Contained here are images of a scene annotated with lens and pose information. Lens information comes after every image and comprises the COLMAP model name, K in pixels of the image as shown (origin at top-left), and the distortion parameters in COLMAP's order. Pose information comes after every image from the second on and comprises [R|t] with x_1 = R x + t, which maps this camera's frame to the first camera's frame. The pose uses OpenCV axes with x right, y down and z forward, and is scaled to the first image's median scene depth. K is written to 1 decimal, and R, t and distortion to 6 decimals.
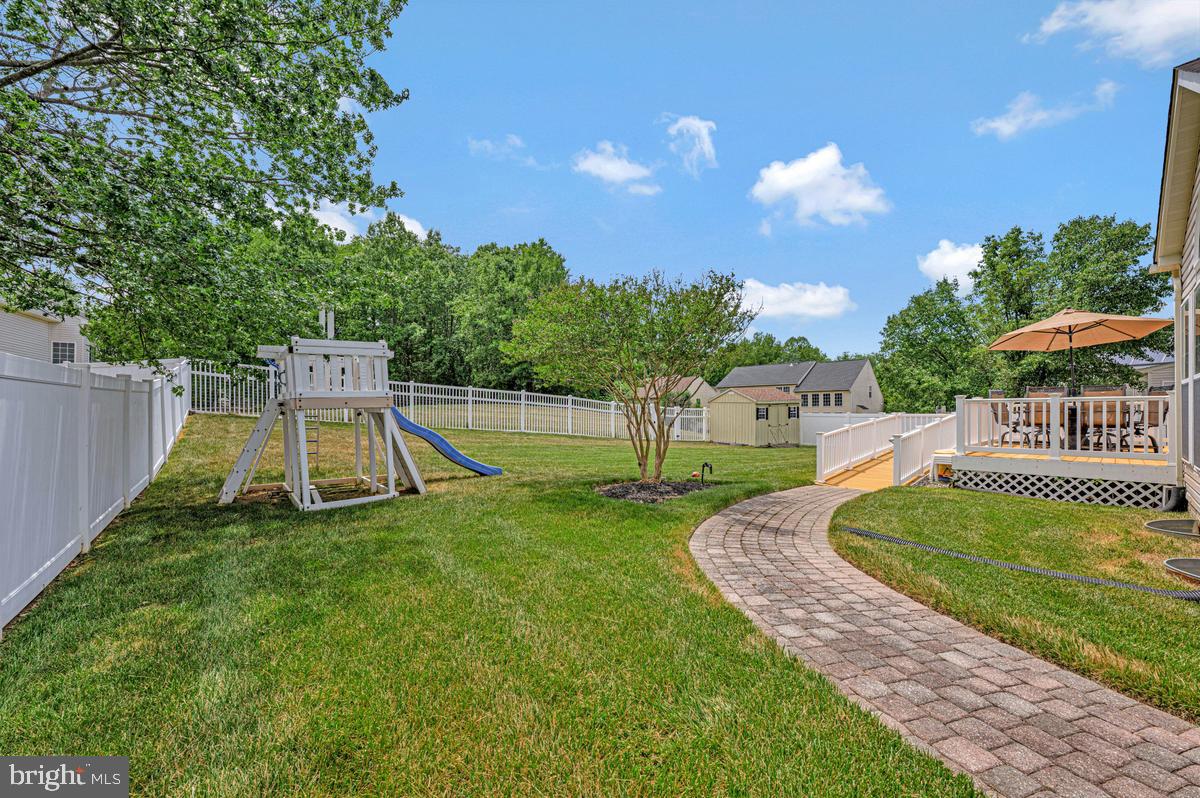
lens RADIAL K [[466.2, 0, 597.8], [0, 466.2, 415.2], [0, 0, 1]] dist [0.001219, 0.000223]
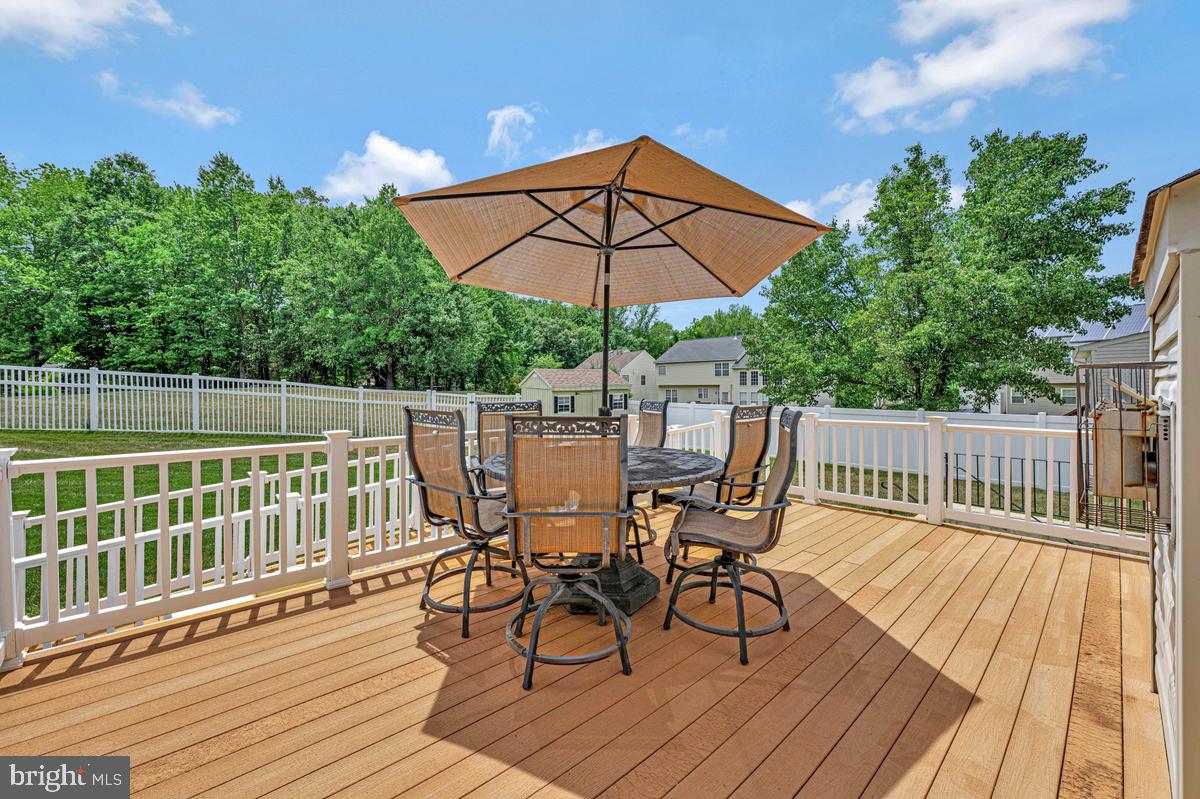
lens RADIAL K [[473.9, 0, 592.6], [0, 473.9, 405.4], [0, 0, 1]] dist [-0.006009, 0.000095]
pose [[1.000000, 0.000287, 0.000880, 0.395716], [-0.000315, 0.999489, 0.031948, -0.025032], [-0.000870, -0.031948, 0.999489, 0.255605]]
